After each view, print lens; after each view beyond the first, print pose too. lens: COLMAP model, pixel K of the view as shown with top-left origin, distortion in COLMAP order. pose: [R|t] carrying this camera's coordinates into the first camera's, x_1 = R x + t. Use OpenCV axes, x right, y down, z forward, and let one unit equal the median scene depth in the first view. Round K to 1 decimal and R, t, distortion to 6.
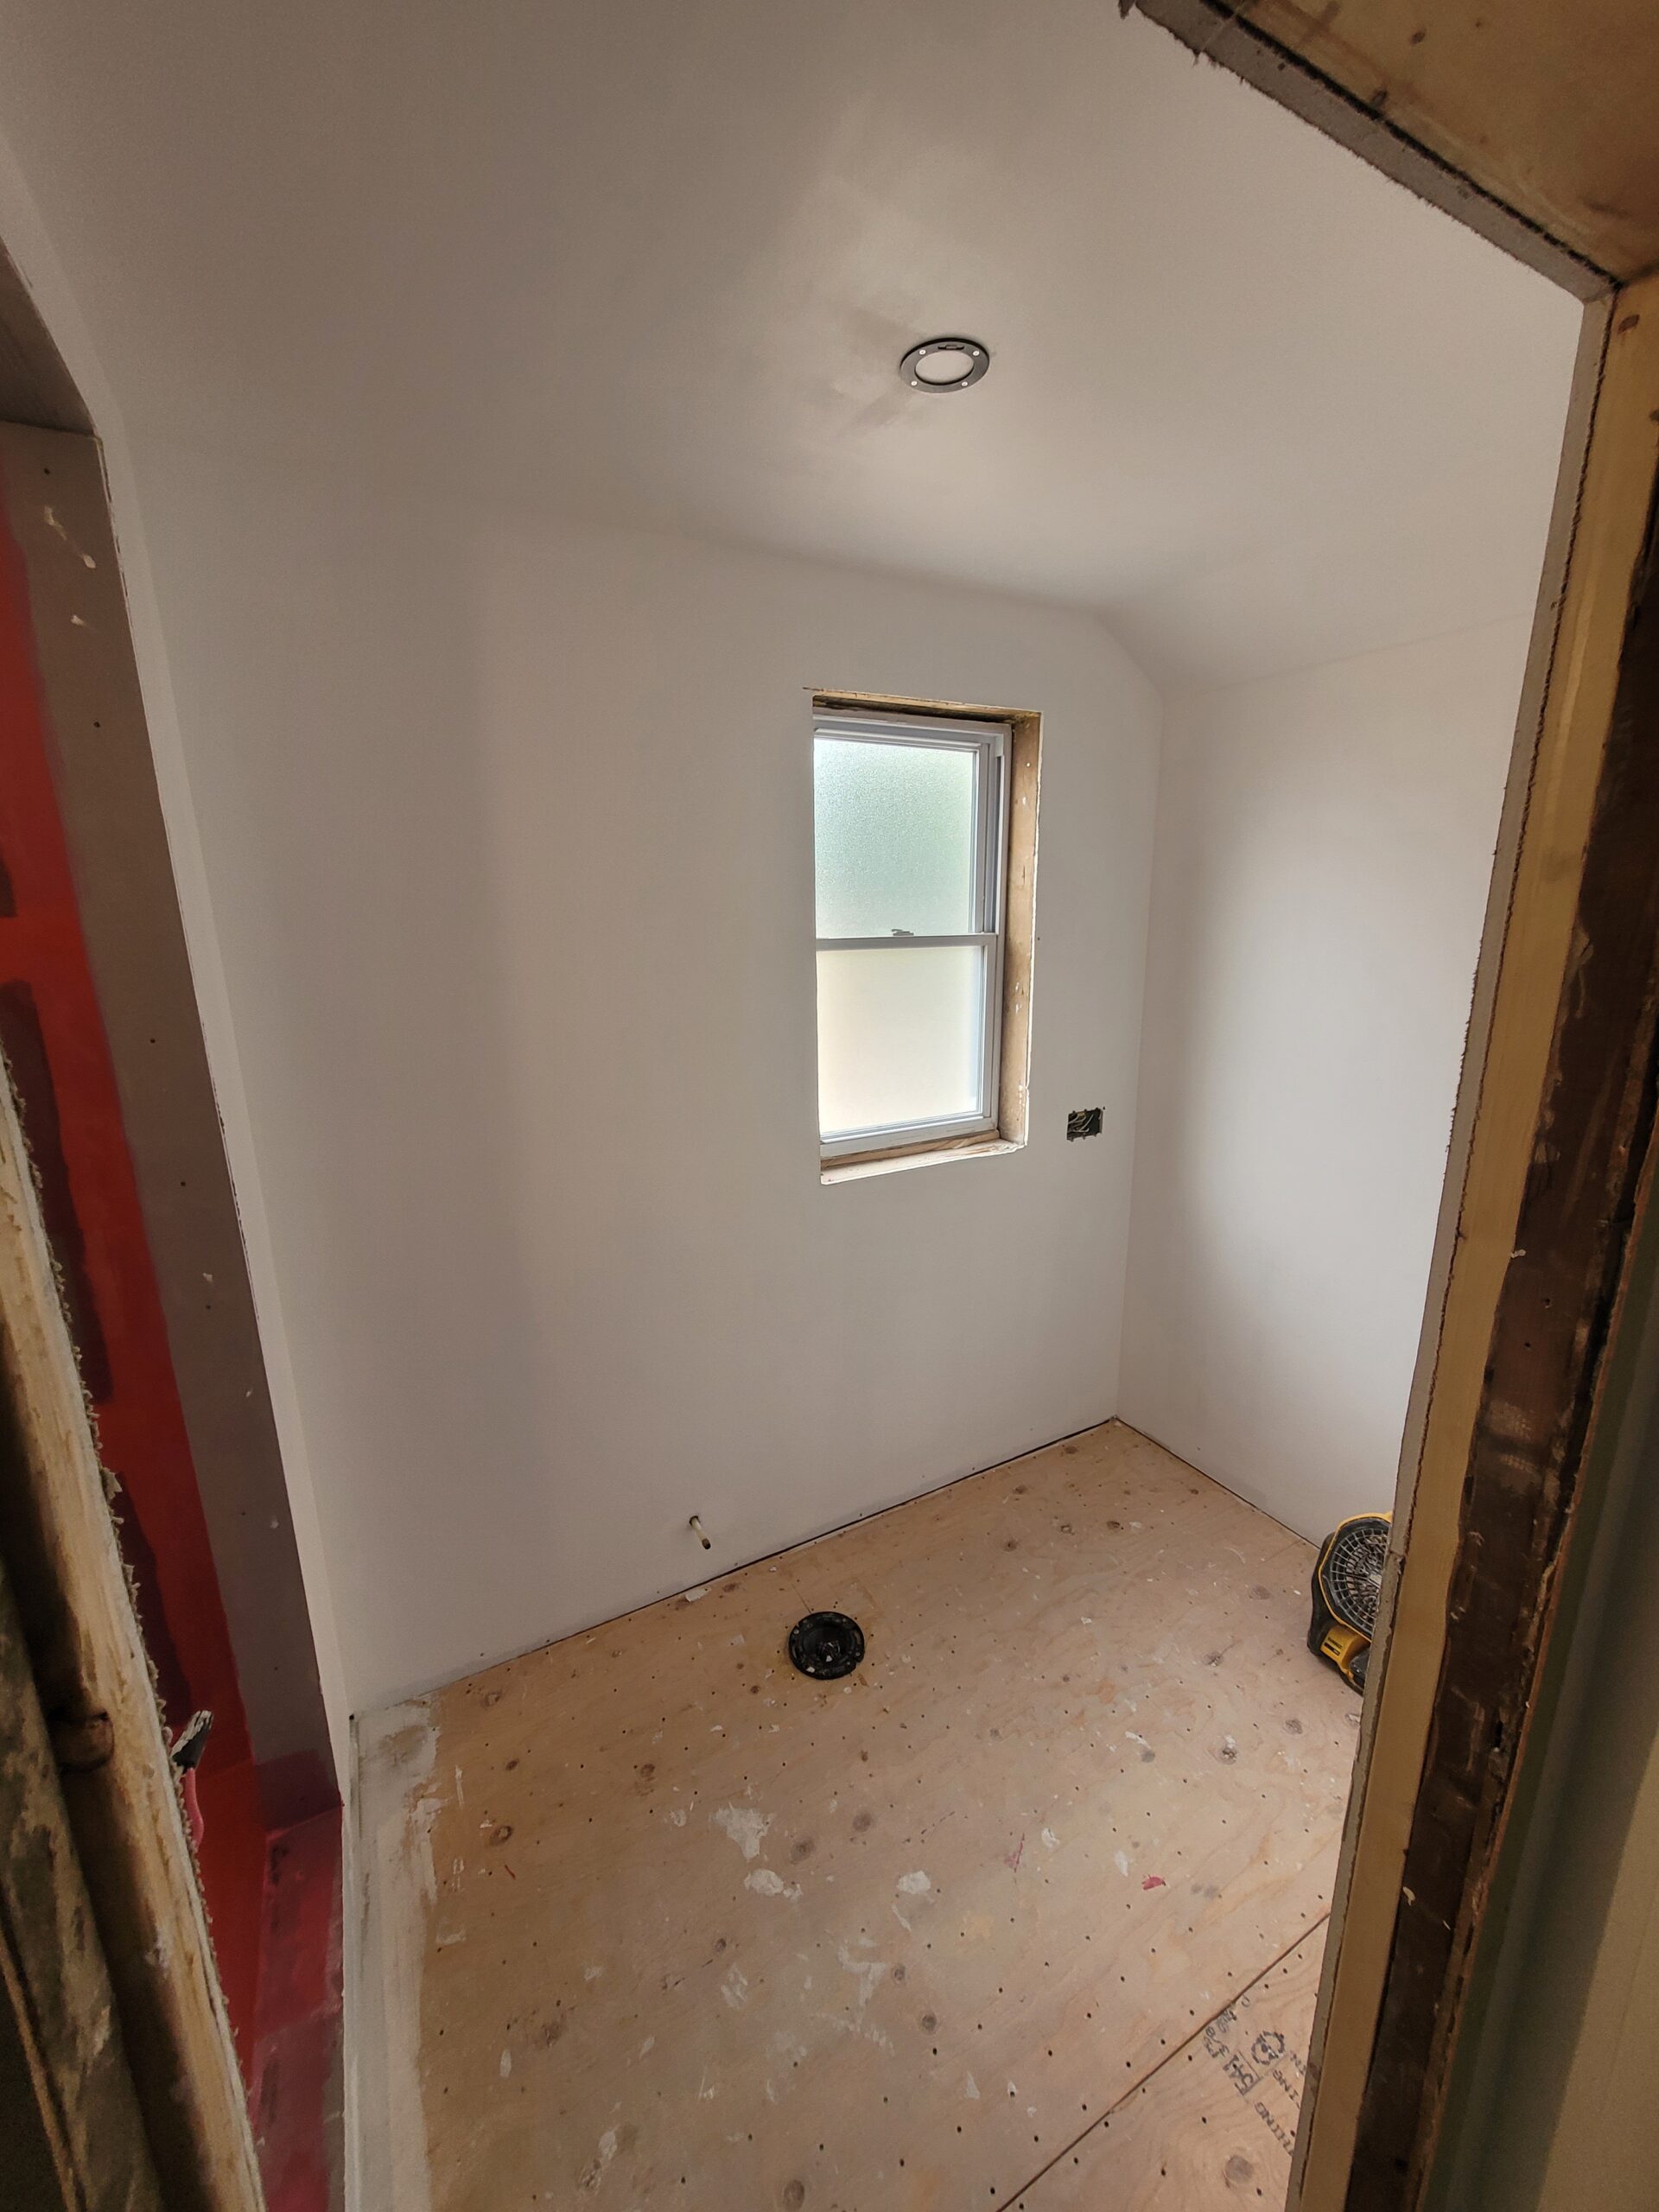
lens RADIAL K [[866.9, 0, 829.5], [0, 866.9, 1106.0], [0, 0, 1]] dist [-0.000744, 0.000199]
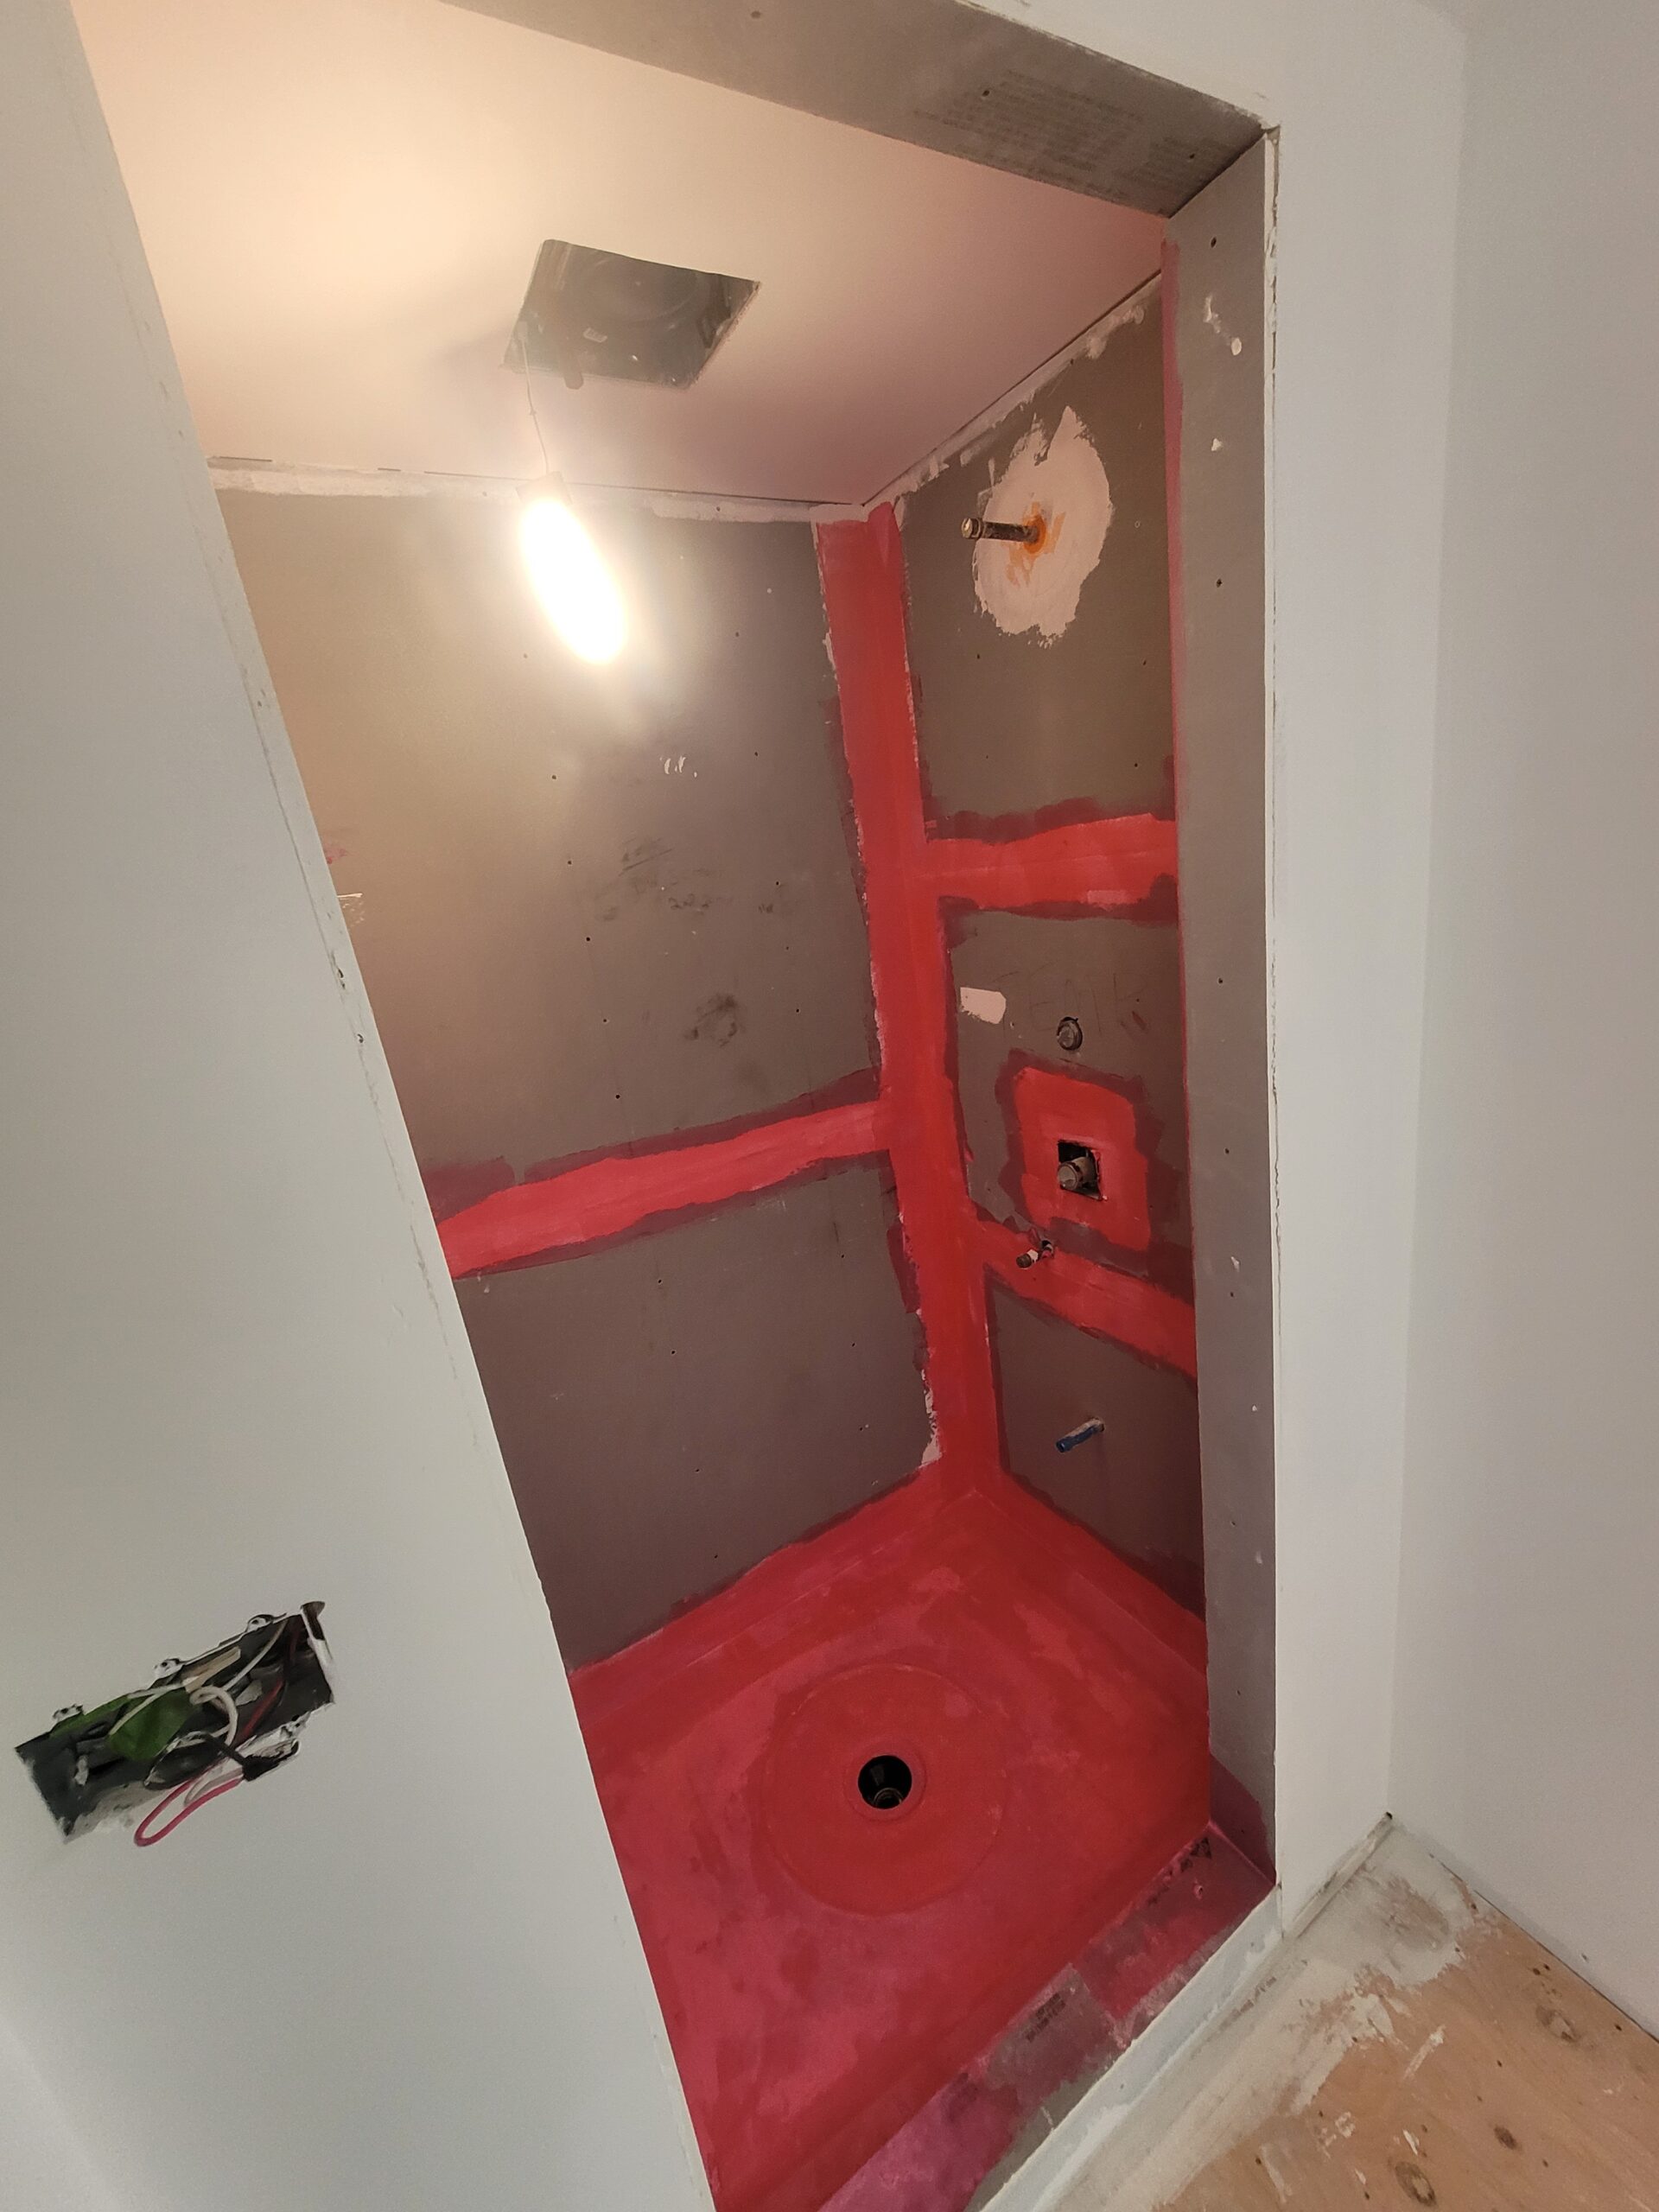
lens RADIAL K [[866.9, 0, 829.5], [0, 866.9, 1106.0], [0, 0, 1]] dist [-0.000744, 0.000199]
pose [[0.029707, 0.275938, -0.960716, 0.028541], [-0.085951, 0.958286, 0.272582, -0.117496], [0.995856, 0.074476, 0.052185, 0.452093]]
